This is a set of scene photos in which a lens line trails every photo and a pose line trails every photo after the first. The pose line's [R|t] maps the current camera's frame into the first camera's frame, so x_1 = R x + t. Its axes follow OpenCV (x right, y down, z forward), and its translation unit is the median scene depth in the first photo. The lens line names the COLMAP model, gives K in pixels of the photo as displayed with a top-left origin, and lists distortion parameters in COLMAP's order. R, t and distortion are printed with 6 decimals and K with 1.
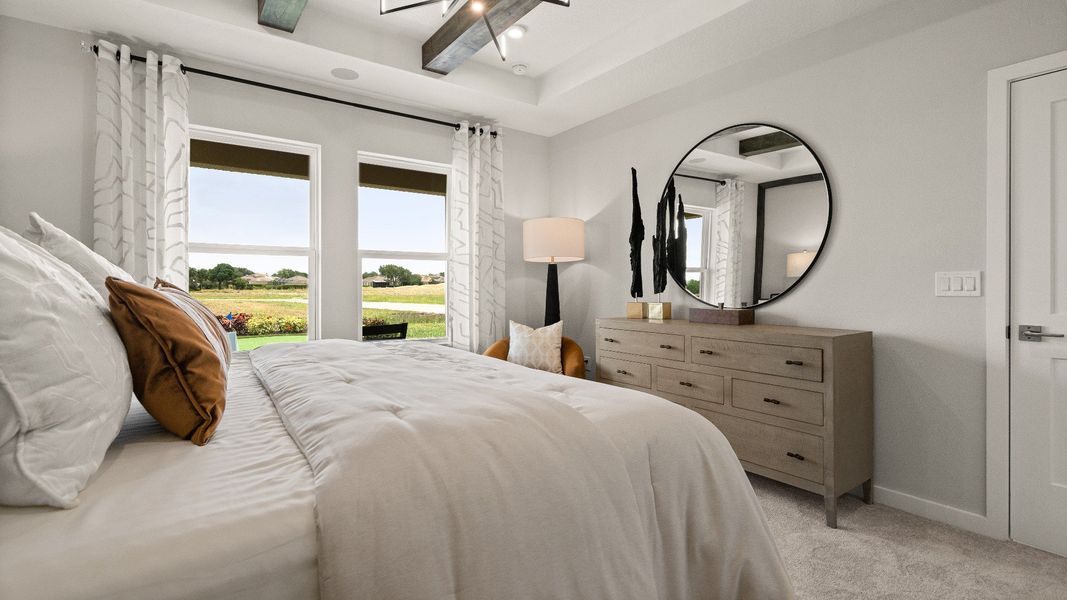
lens RADIAL K [[504.4, 0, 541.9], [0, 504.4, 294.9], [0, 0, 1]] dist [-0.004415, 0.001253]
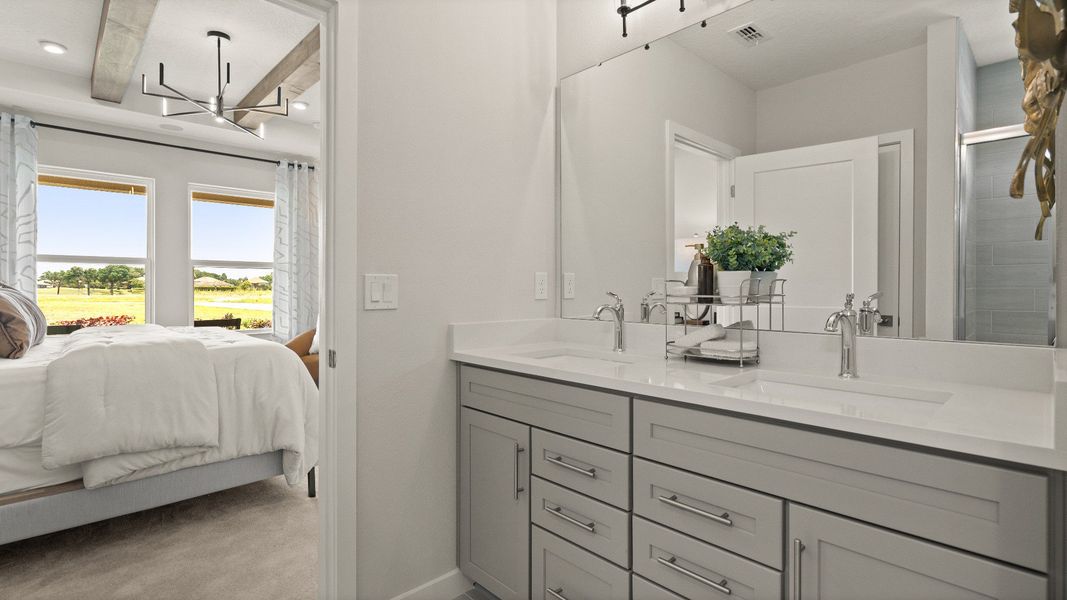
lens RADIAL K [[504.4, 0, 525.5], [0, 504.4, 295.6], [0, 0, 1]] dist [-0.004415, 0.001253]
pose [[0.992384, 0.000435, 0.123184, 0.418762], [-0.000004, 0.999994, -0.003502, 0.008493], [-0.123184, 0.003475, 0.992378, -0.480092]]
